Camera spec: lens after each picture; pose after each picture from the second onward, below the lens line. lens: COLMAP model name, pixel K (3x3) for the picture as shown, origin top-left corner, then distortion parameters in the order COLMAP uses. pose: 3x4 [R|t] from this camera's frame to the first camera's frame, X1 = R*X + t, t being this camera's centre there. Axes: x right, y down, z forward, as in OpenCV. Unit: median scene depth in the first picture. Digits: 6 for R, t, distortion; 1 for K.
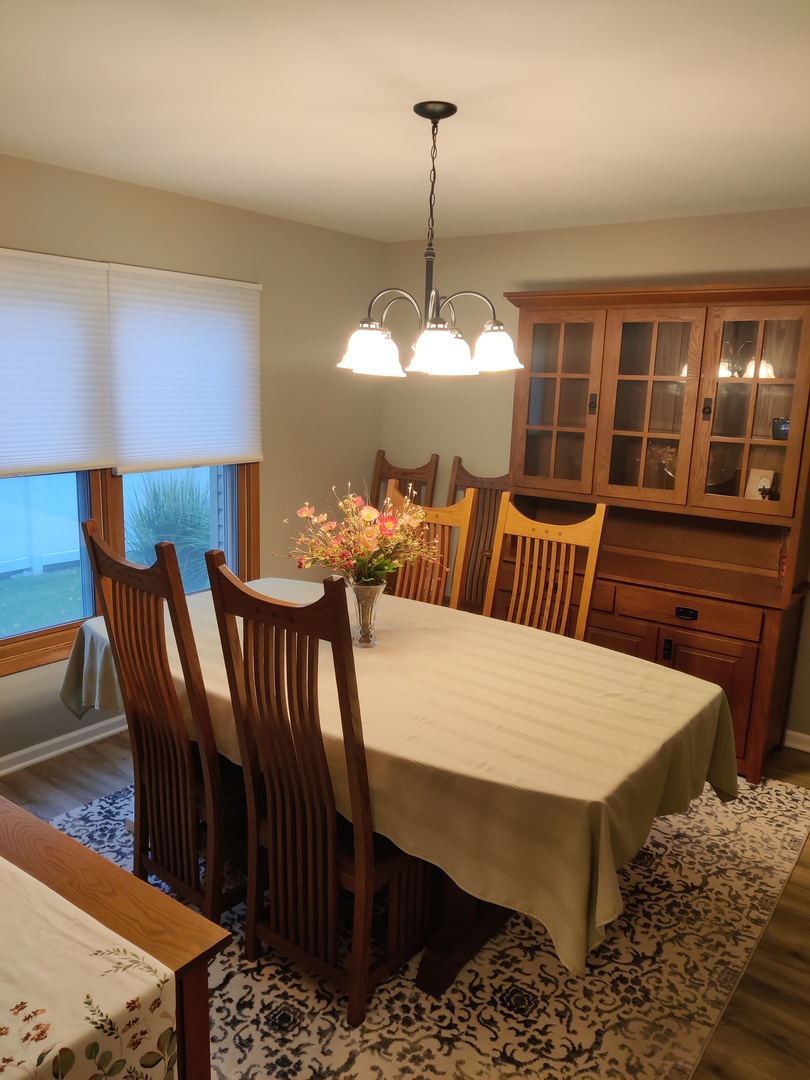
lens RADIAL K [[842.1, 0, 404.3], [0, 842.1, 547.5], [0, 0, 1]] dist [-0.010071, -0.002247]
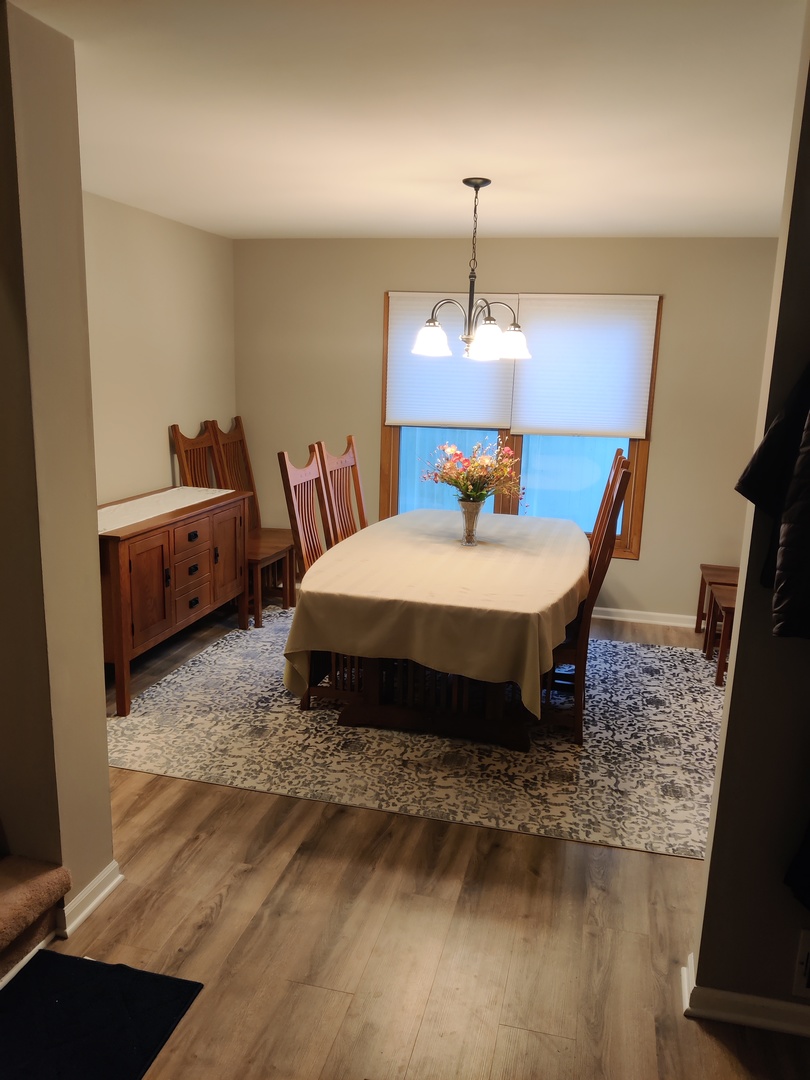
lens RADIAL K [[842.1, 0, 405.3], [0, 842.1, 539.0], [0, 0, 1]] dist [-0.010071, -0.002247]
pose [[0.375951, 0.168978, -0.911102, 1.458774], [-0.212124, 0.972818, 0.092895, -0.006152], [0.902033, 0.158342, 0.401576, 0.368985]]
